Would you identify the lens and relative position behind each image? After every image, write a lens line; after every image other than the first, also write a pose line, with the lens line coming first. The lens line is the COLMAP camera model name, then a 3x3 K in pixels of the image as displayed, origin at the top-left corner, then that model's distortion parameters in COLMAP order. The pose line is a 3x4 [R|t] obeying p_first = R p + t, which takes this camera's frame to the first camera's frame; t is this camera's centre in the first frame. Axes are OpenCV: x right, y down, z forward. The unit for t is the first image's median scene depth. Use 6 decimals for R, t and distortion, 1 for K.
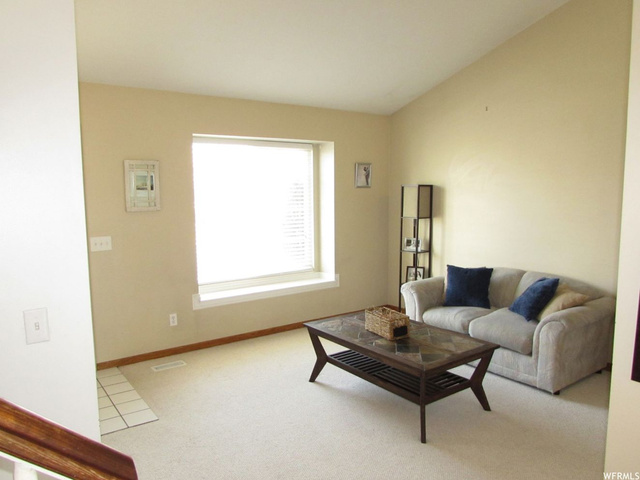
lens RADIAL K [[484.8, 0, 320.0], [0, 484.8, 240.0], [0, 0, 1]] dist [-0.037893, 0.000611]
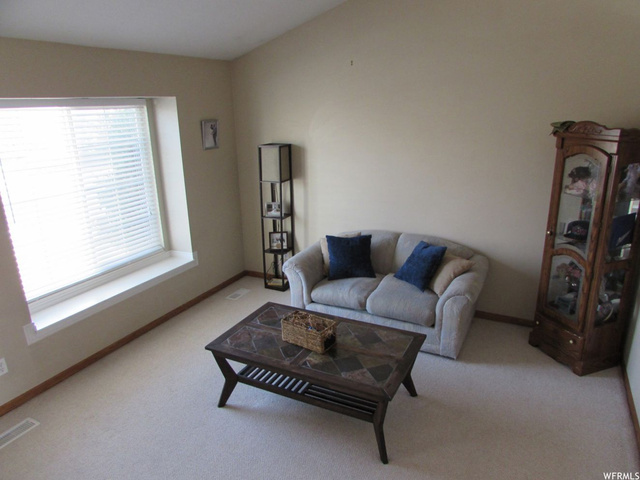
lens RADIAL K [[454.2, 0, 320.0], [0, 454.2, 240.0], [0, 0, 1]] dist [-0.022937, 0.004017]
pose [[0.889792, -0.144684, 0.432824, -0.142307], [0.061762, 0.977865, 0.199912, -0.124563], [-0.452168, -0.151148, 0.879033, 0.222647]]
